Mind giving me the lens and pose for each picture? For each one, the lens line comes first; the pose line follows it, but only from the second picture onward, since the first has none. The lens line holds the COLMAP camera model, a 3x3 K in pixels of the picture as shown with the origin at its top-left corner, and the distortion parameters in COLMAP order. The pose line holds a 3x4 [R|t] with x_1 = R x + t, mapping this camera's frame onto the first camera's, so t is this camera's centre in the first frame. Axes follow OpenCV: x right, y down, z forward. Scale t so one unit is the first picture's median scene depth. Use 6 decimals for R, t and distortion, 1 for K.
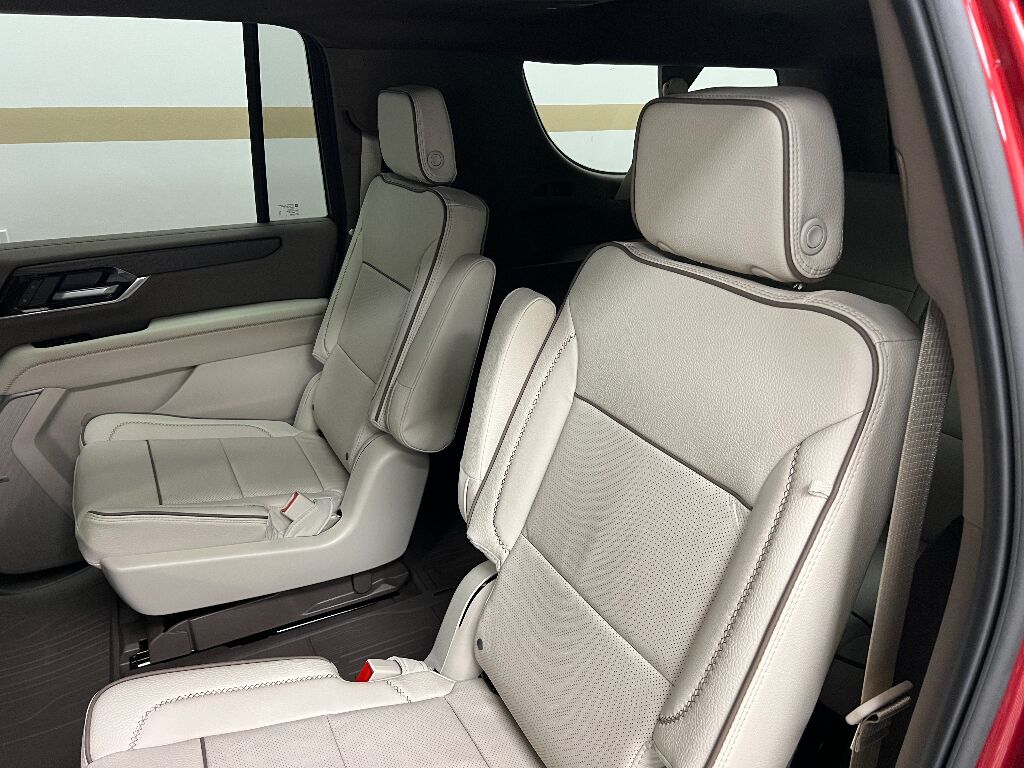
lens RADIAL K [[758.4, 0, 510.5], [0, 758.4, 387.7], [0, 0, 1]] dist [0.060422, -0.085690]
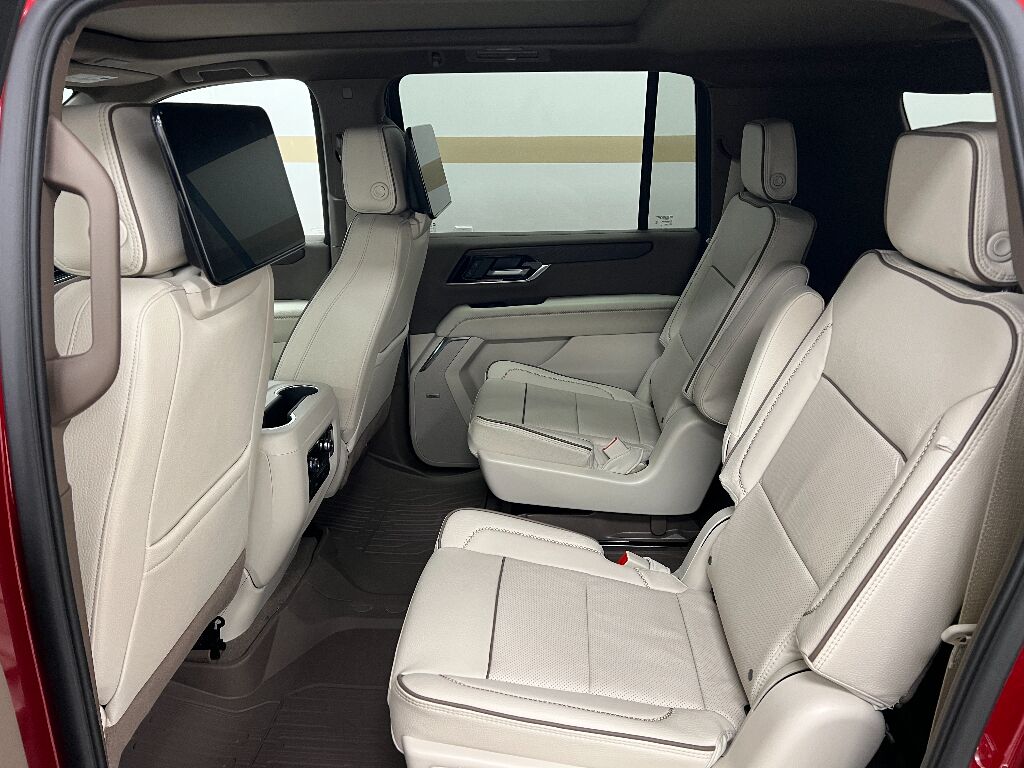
lens RADIAL K [[758.4, 0, 510.5], [0, 758.4, 387.7], [0, 0, 1]] dist [0.060422, -0.085690]
pose [[0.855157, 0.160296, -0.492963, 0.172341], [-0.175124, 0.984411, 0.016307, 0.063082], [0.487892, 0.072385, 0.869898, -0.187544]]
